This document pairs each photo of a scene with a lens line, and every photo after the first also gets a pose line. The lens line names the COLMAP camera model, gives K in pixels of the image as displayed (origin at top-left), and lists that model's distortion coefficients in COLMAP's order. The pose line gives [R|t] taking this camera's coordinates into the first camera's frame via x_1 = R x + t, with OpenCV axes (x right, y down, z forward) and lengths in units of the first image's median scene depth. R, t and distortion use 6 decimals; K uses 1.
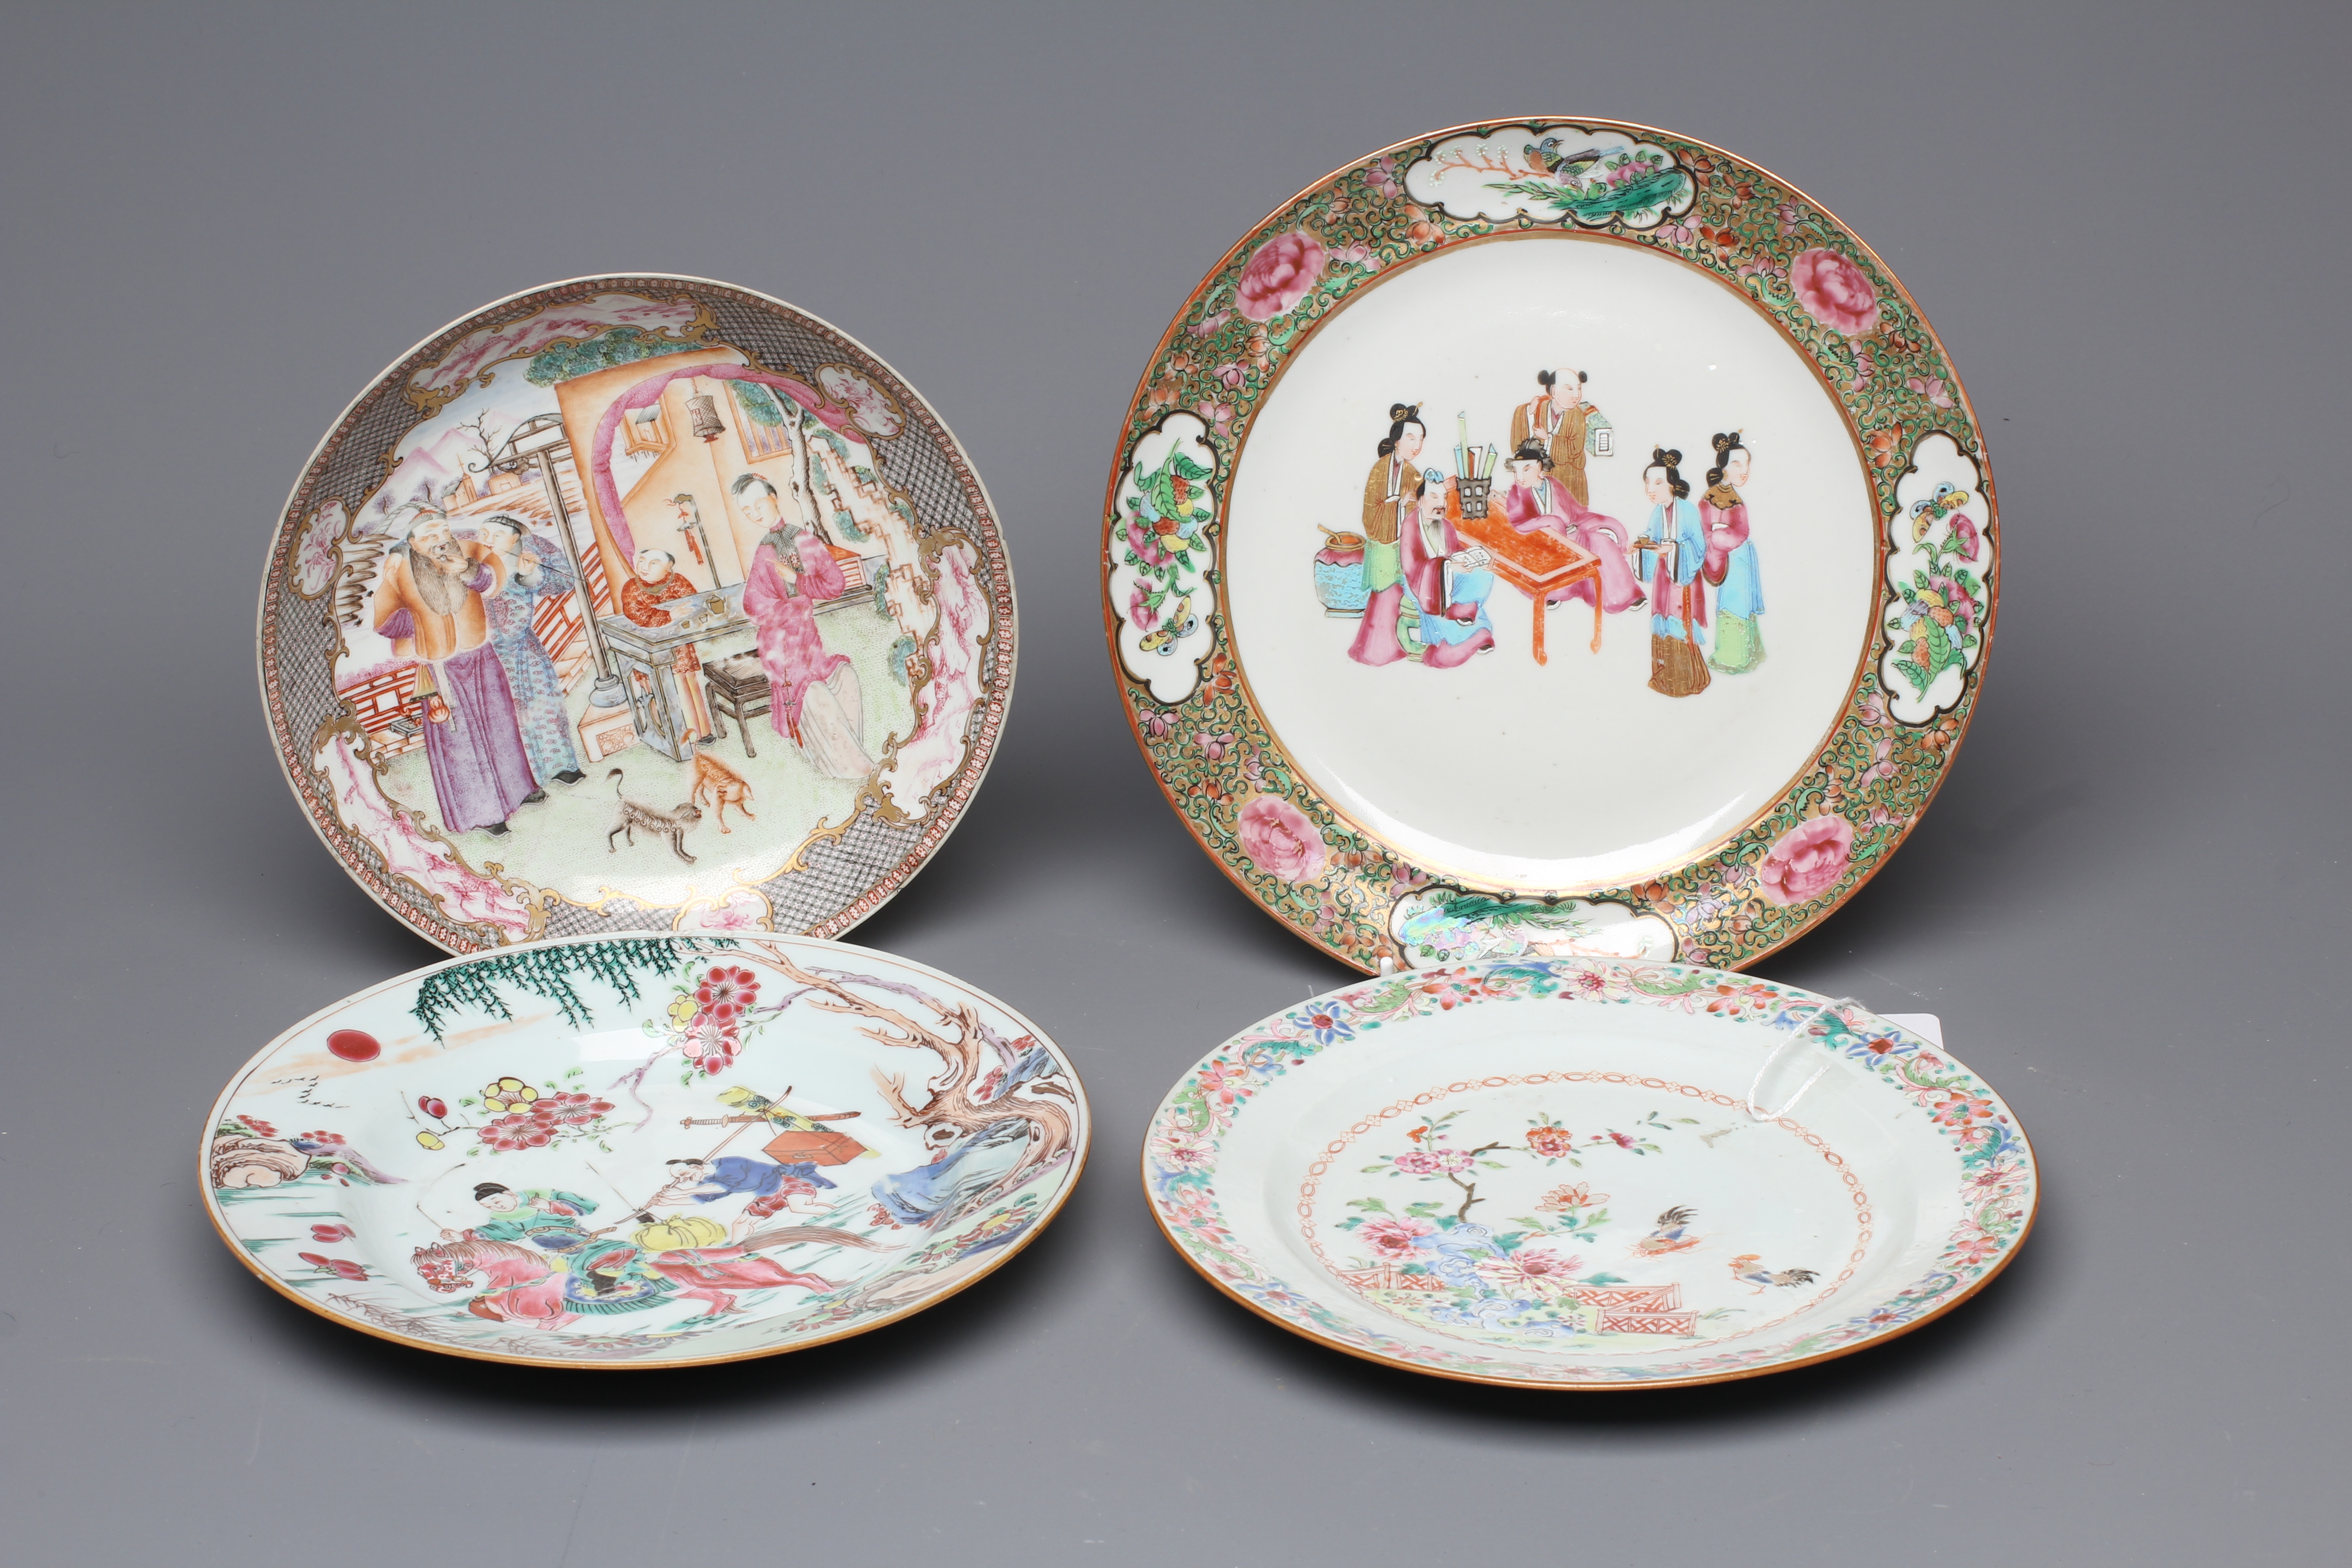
lens RADIAL K [[5629.7, 0, 1176.0], [0, 5629.7, 784.0], [0, 0, 1]] dist [-0.036839, 0.131053]
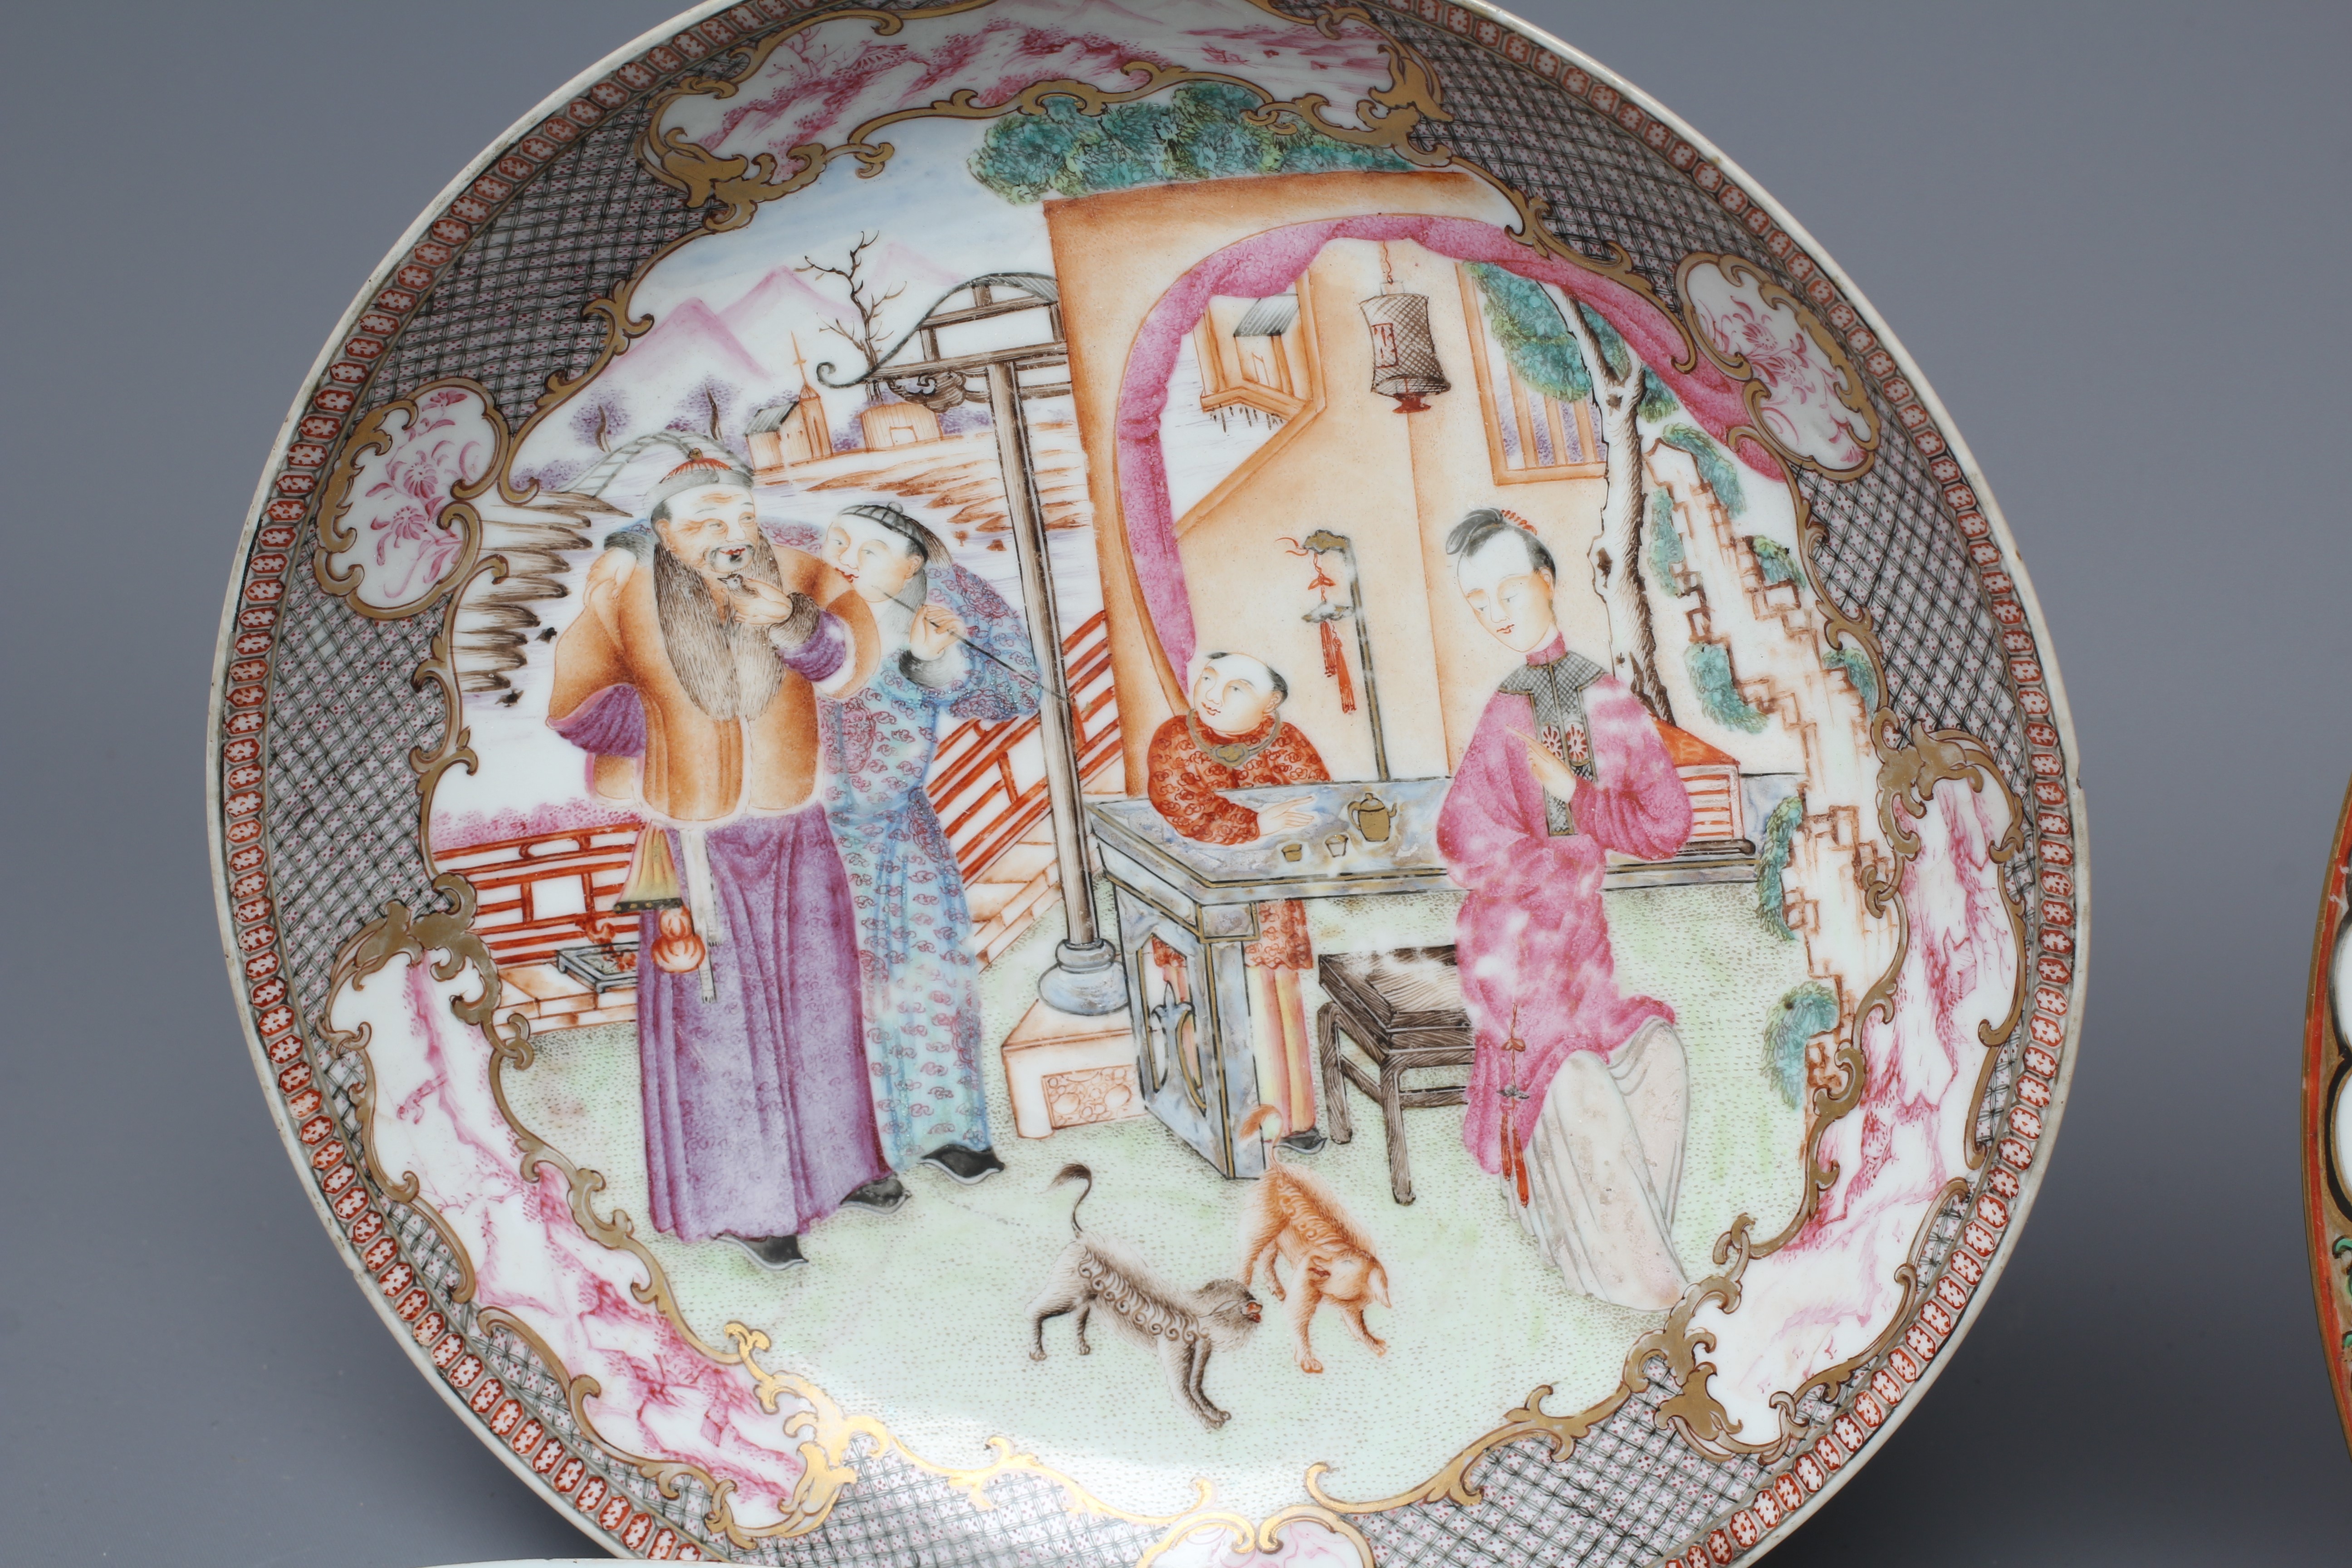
lens RADIAL K [[5629.7, 0, 1176.0], [0, 5629.7, 784.0], [0, 0, 1]] dist [-0.036839, 0.131053]
pose [[0.937281, 0.183217, -0.296541, 0.024670], [-0.194732, 0.980811, -0.009501, -0.027819], [0.289110, 0.066651, 0.954973, 0.612525]]
